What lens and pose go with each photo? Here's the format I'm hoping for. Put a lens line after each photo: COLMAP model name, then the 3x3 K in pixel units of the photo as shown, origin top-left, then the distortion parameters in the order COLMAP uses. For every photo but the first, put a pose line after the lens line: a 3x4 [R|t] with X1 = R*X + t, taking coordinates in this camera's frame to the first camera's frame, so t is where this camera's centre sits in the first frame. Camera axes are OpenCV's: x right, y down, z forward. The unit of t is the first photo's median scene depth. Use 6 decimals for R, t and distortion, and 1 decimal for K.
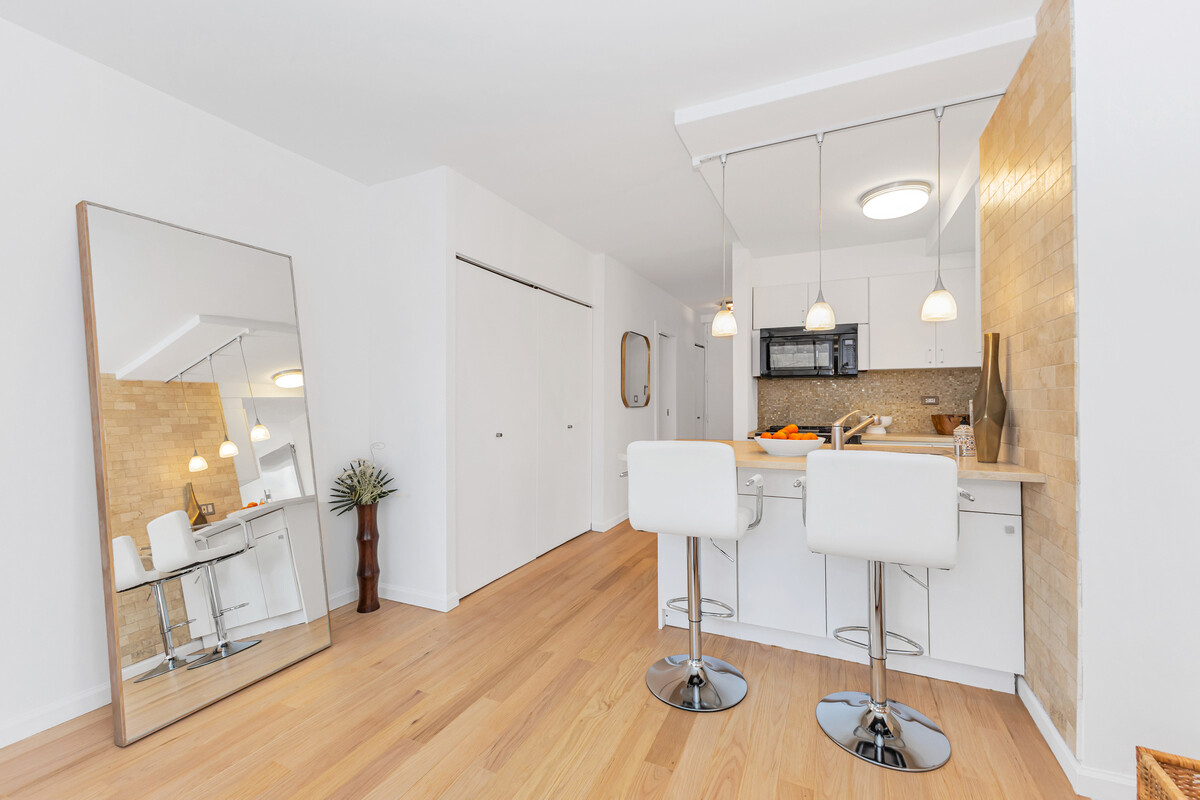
lens RADIAL K [[502.5, 0, 601.9], [0, 502.5, 395.1], [0, 0, 1]] dist [0.012767, 0.000508]
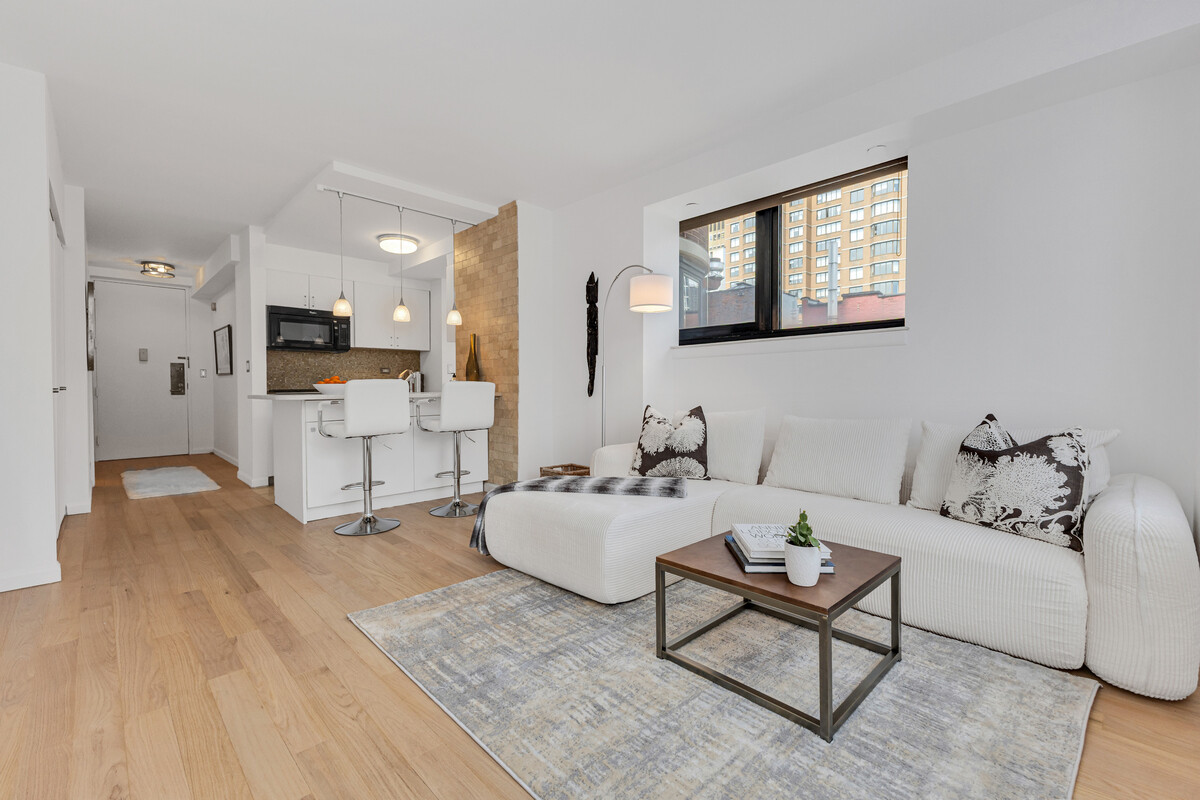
lens RADIAL K [[510.2, 0, 604.0], [0, 510.2, 393.8], [0, 0, 1]] dist [0.014616, 0.000119]
pose [[0.354886, -0.013952, 0.934806, -1.048686], [-0.008038, 0.999806, 0.017974, 0.089488], [-0.934875, -0.013893, 0.354705, -0.299862]]
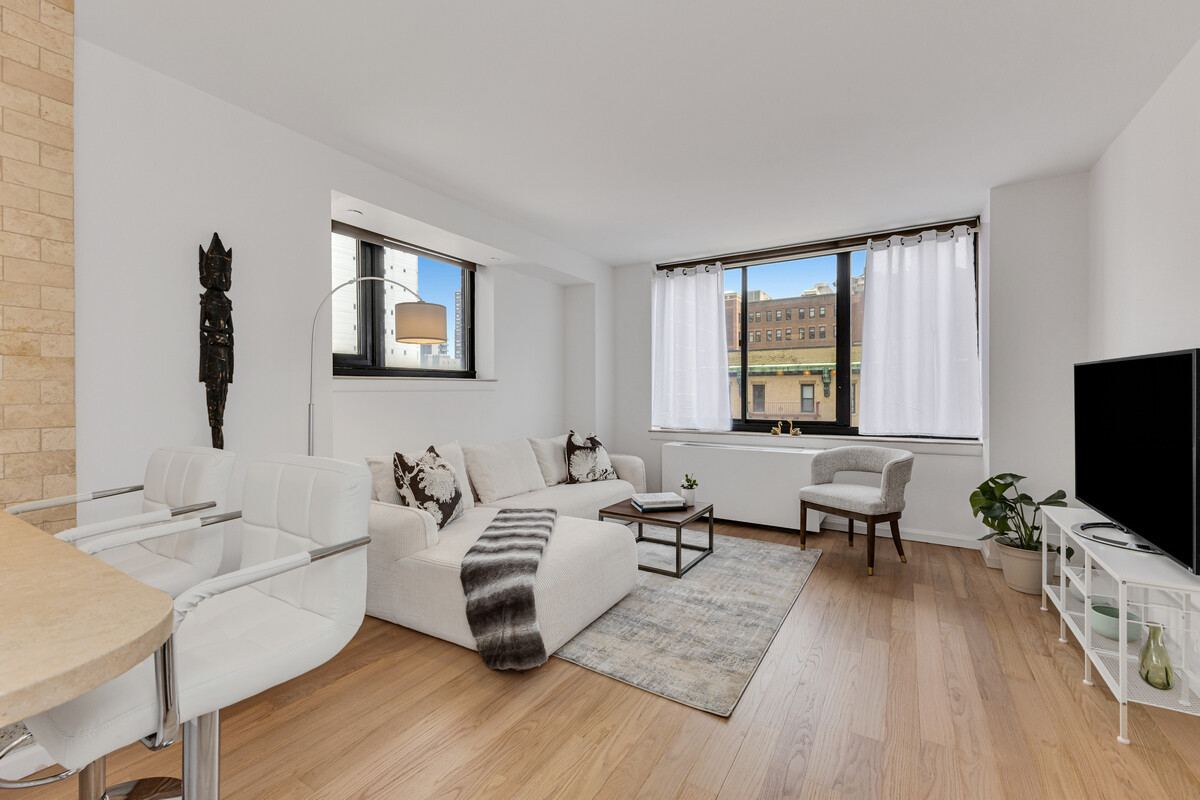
lens RADIAL K [[496.2, 0, 601.5], [0, 496.2, 395.4], [0, 0, 1]] dist [0.011838, -0.001177]
pose [[-0.992699, 0.001128, 0.120615, -0.210846], [0.000042, 0.999959, -0.009004, 0.017711], [-0.120620, -0.008933, -0.992659, 1.328394]]
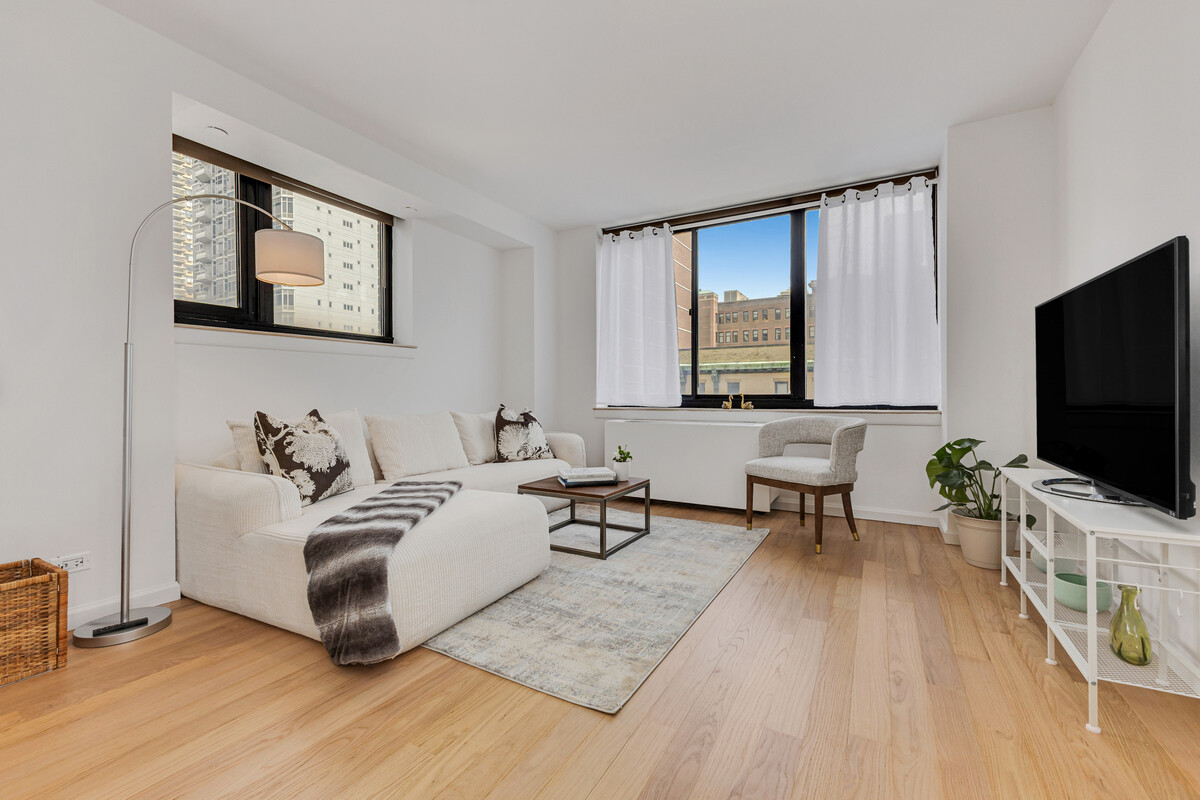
lens RADIAL K [[502.5, 0, 601.9], [0, 502.5, 395.1], [0, 0, 1]] dist [0.012767, 0.000508]
pose [[-0.997070, 0.001924, 0.076469, -0.350446], [0.000920, 0.999913, -0.013162, 0.131568], [-0.076488, -0.013053, -0.996985, 1.148615]]
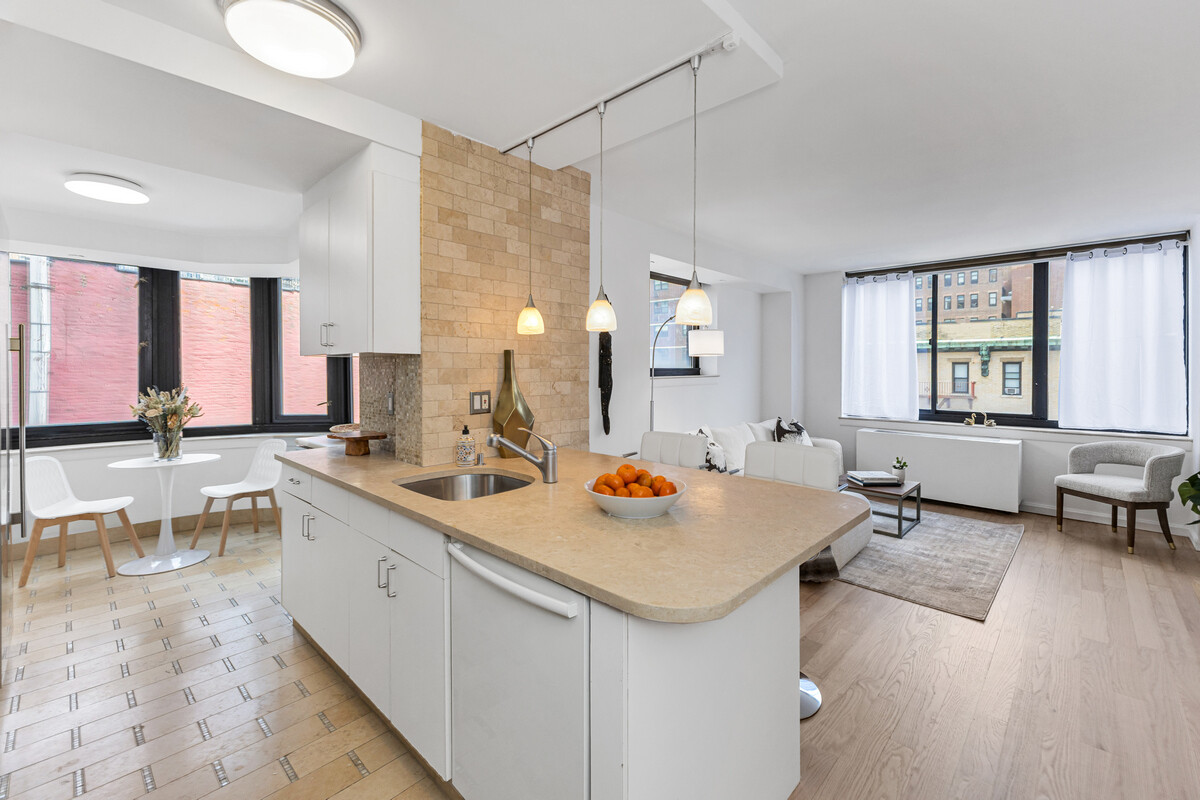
lens RADIAL K [[504.8, 0, 604.6], [0, 504.8, 370.7], [0, 0, 1]] dist [0.015922, -0.007352]
pose [[-0.946464, -0.003687, 0.322789, 0.161169], [-0.006489, 0.999950, -0.007607, -0.060734], [-0.322745, -0.009295, -0.946440, 1.973919]]
